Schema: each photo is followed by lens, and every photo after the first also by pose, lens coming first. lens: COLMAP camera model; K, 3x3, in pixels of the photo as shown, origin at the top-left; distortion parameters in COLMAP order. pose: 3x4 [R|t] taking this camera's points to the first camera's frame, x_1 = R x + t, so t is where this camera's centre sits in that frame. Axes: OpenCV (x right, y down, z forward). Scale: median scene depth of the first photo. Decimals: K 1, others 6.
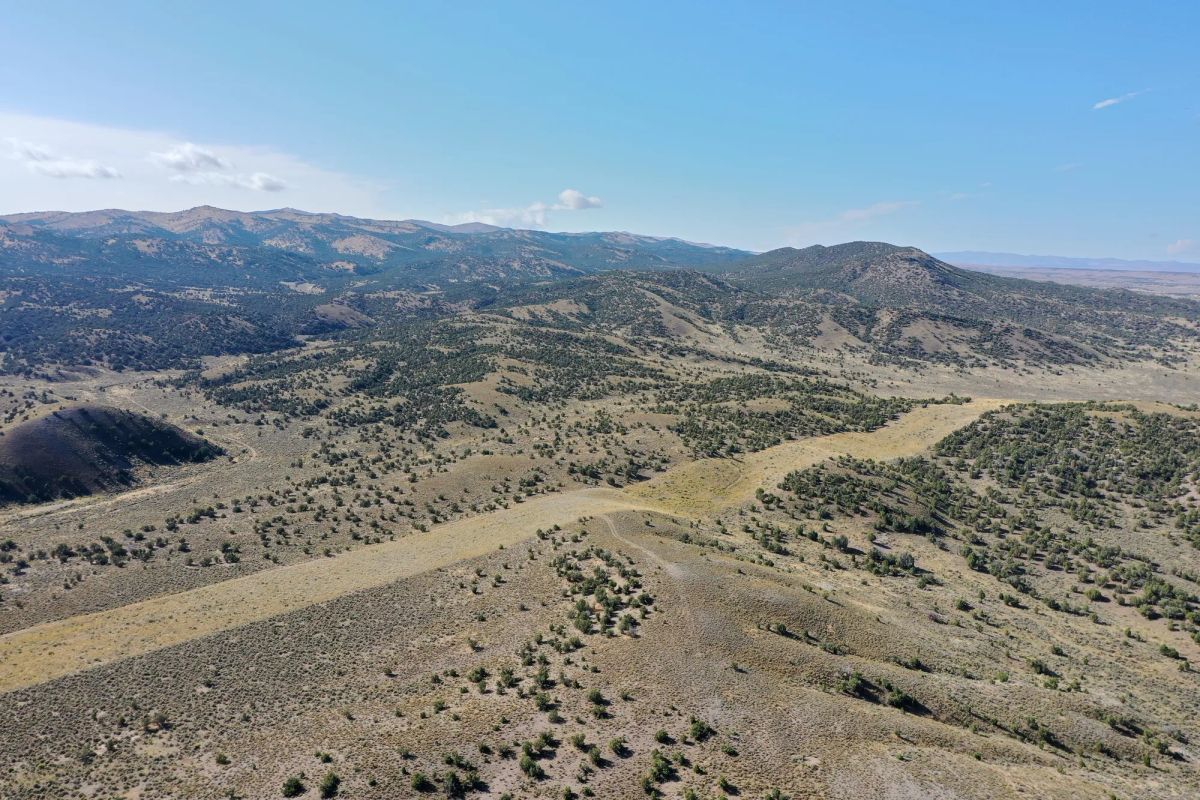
lens RADIAL K [[953.9, 0, 598.8], [0, 953.9, 393.9], [0, 0, 1]] dist [0.004958, 0.006870]
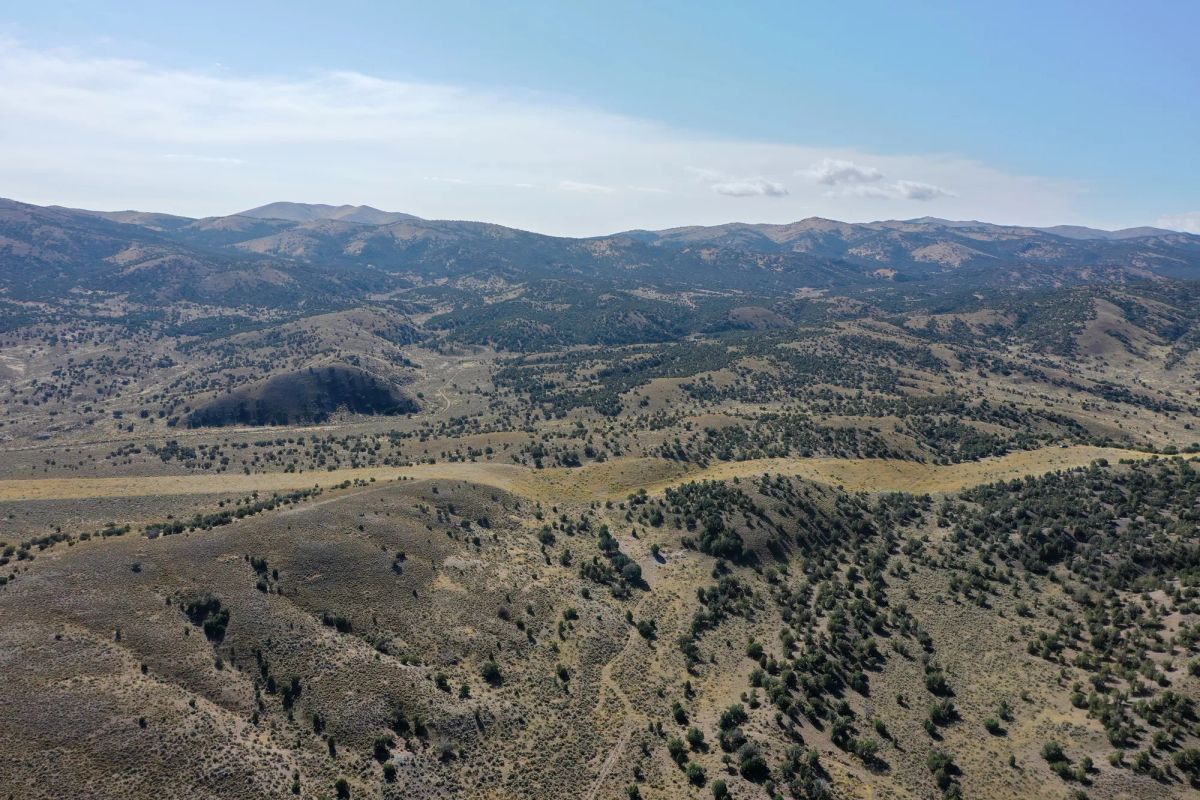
lens RADIAL K [[953.9, 0, 601.0], [0, 953.9, 423.3], [0, 0, 1]] dist [0.004958, 0.006870]
pose [[0.772677, 0.105832, -0.625915, 0.394401], [-0.093691, 0.994219, 0.052448, -0.007901], [0.627847, 0.018117, 0.778126, 0.111347]]
